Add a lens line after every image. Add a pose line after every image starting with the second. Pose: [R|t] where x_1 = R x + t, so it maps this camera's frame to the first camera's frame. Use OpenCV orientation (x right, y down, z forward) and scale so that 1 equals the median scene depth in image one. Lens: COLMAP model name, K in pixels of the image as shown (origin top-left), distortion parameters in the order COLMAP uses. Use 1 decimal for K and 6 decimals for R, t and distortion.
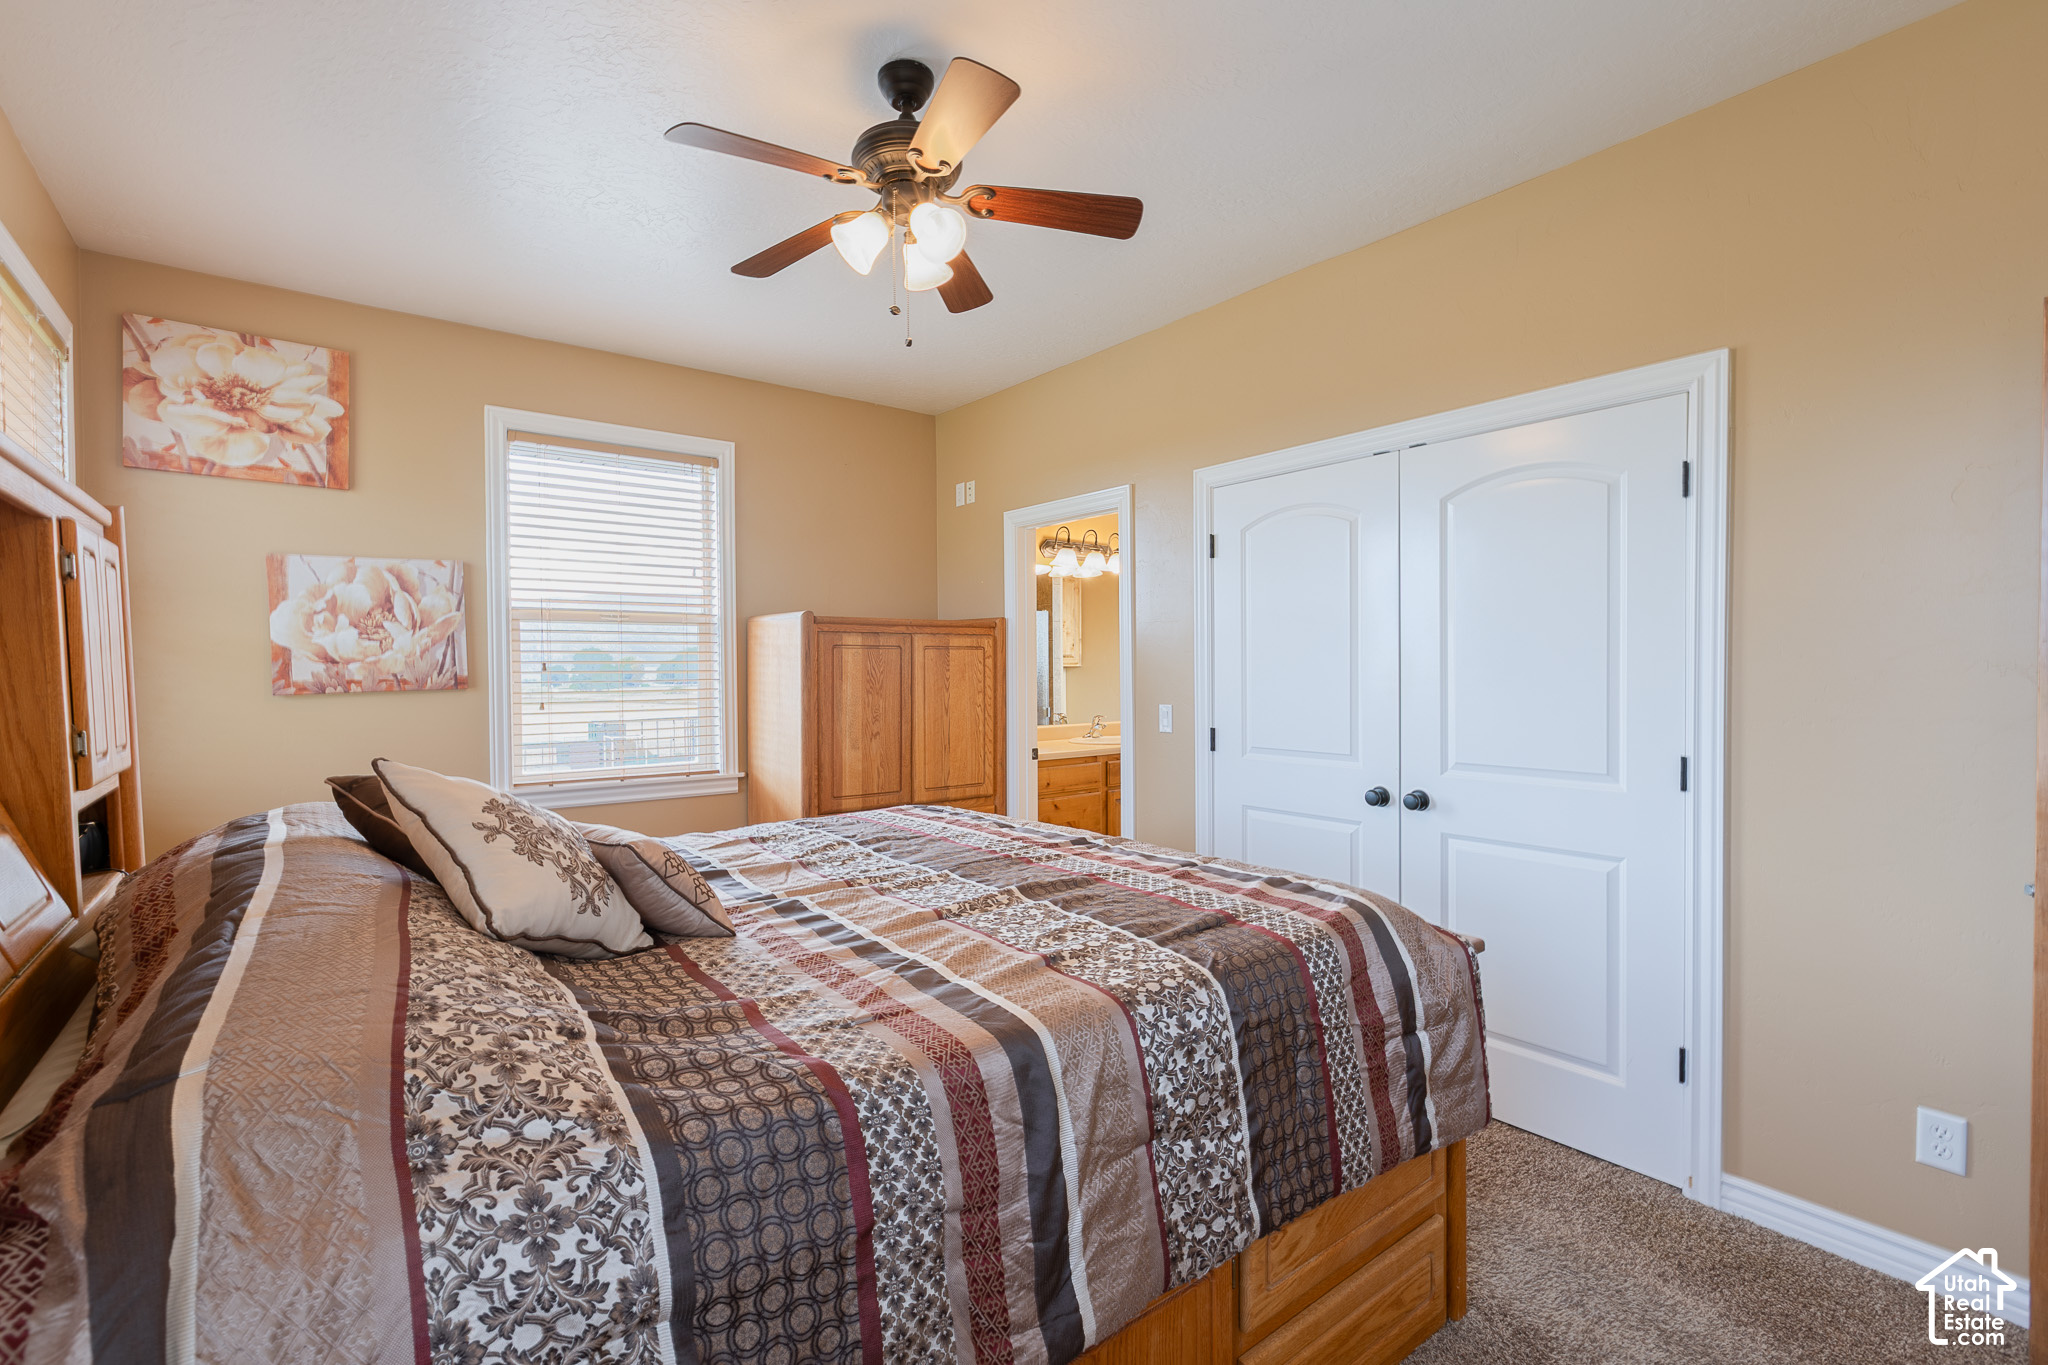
lens RADIAL K [[892.5, 0, 1017.8], [0, 892.5, 681.6], [0, 0, 1]] dist [0.003201, 0.000399]
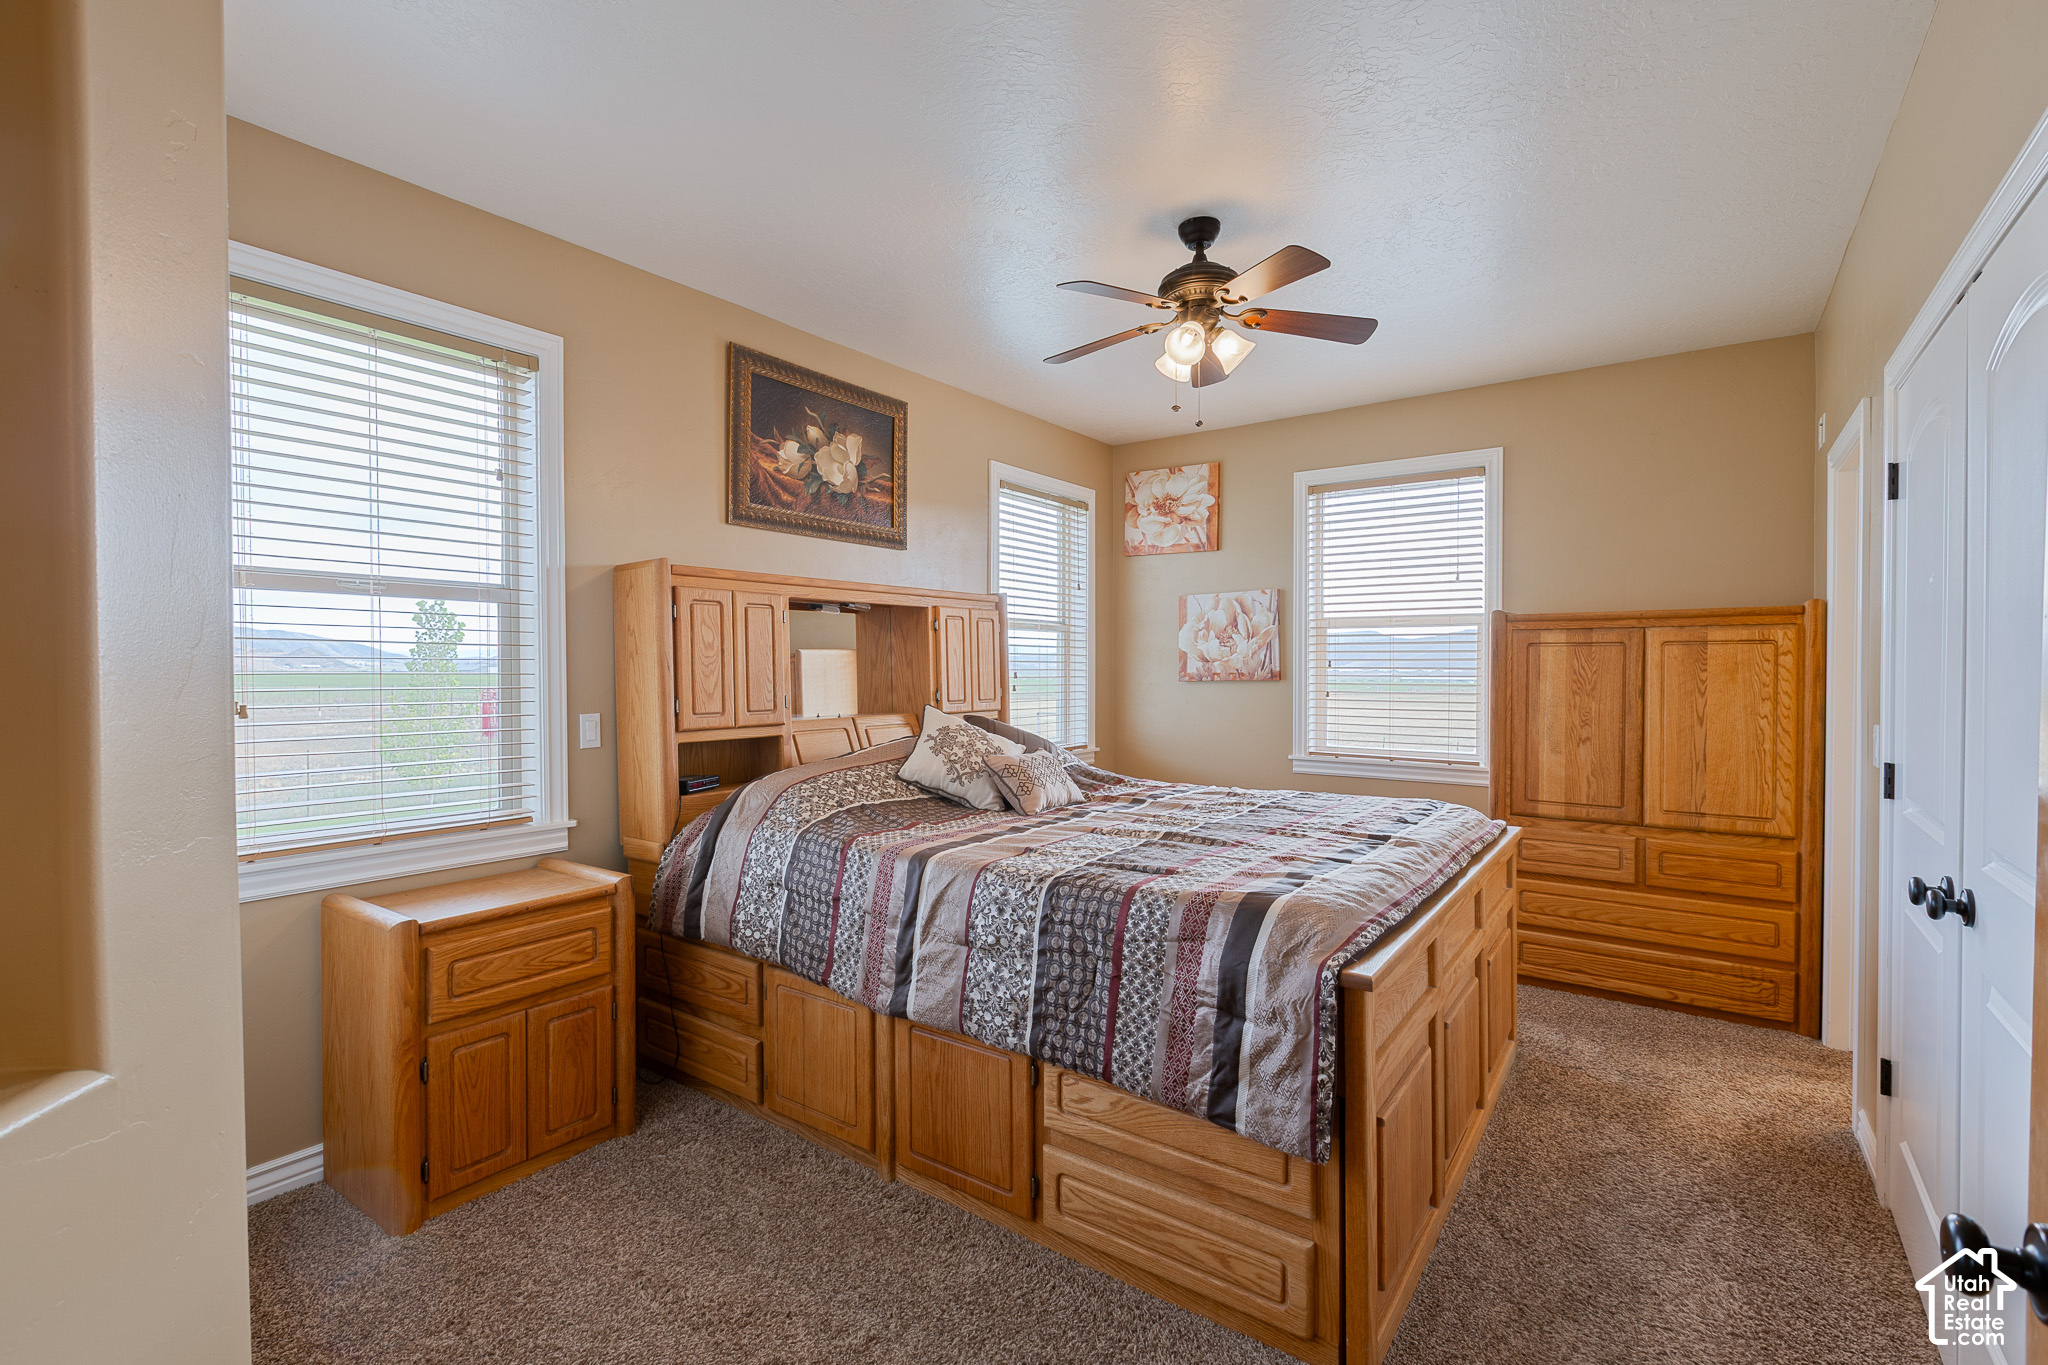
lens RADIAL K [[892.5, 0, 1015.3], [0, 892.5, 681.1], [0, 0, 1]] dist [0.003201, 0.000399]
pose [[0.304550, 0.021331, -0.952257, 0.625006], [-0.016983, 0.999712, 0.016962, -0.007646], [0.952345, 0.011006, 0.304825, 0.195387]]
